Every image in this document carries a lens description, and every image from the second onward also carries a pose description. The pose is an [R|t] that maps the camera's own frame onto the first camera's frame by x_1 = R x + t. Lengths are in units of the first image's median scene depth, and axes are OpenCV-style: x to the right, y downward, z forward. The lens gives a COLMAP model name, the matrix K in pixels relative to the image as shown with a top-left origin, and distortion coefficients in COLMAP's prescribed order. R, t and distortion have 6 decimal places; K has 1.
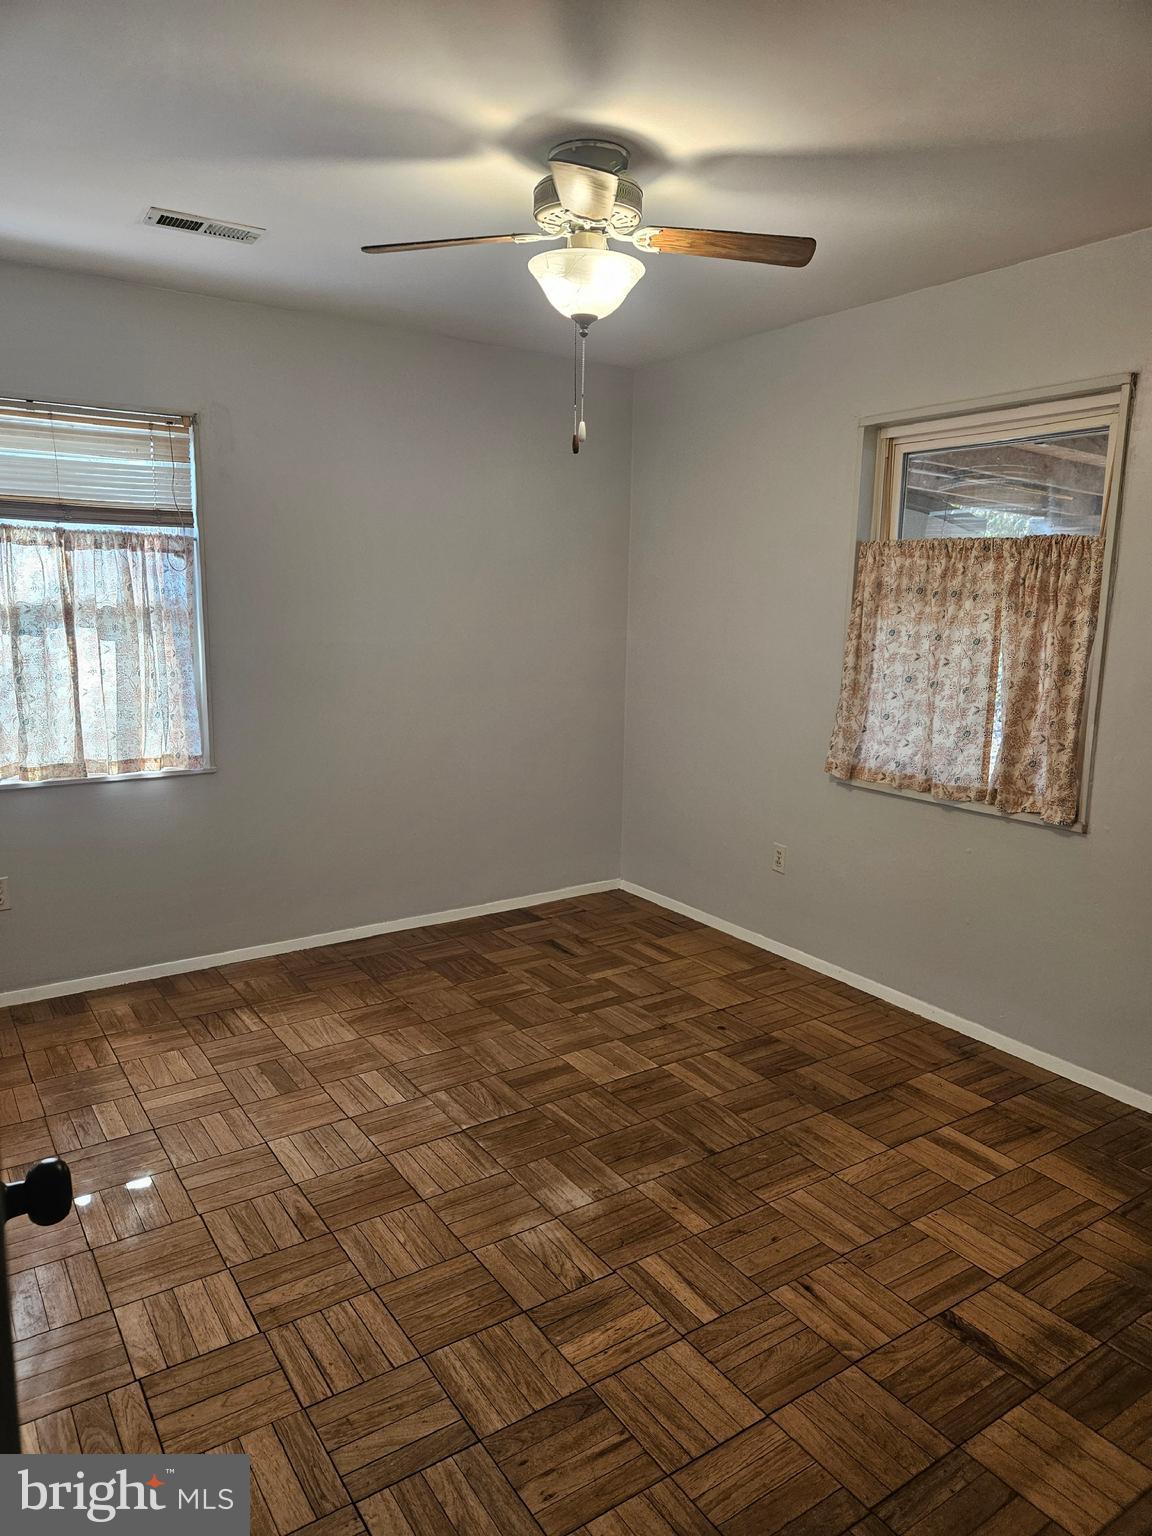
lens RADIAL K [[1026.0, 0, 564.5], [0, 1026.0, 760.8], [0, 0, 1]] dist [0.074944, -0.061871]
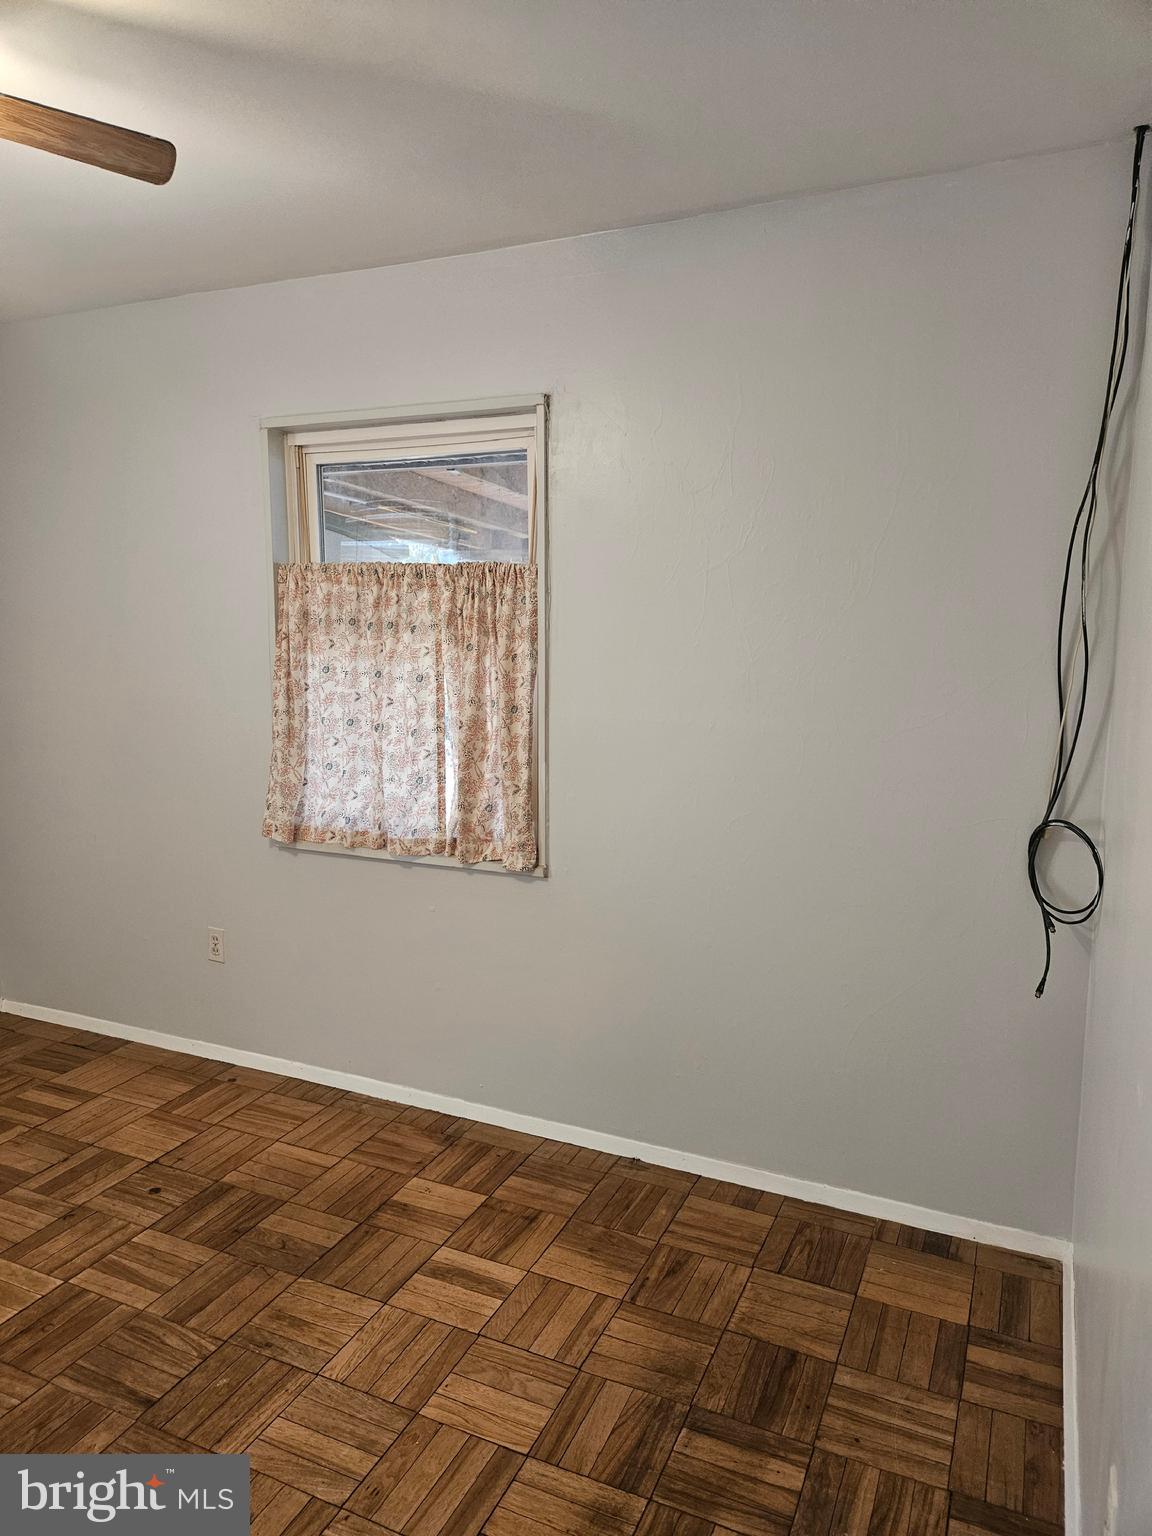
lens RADIAL K [[1026.0, 0, 581.7], [0, 1026.0, 767.7], [0, 0, 1]] dist [0.074944, -0.061871]
pose [[0.848205, -0.082163, 0.523256, 0.045005], [0.093368, 0.995619, 0.004985, -0.030054], [-0.521374, 0.044627, 0.852161, 0.177038]]
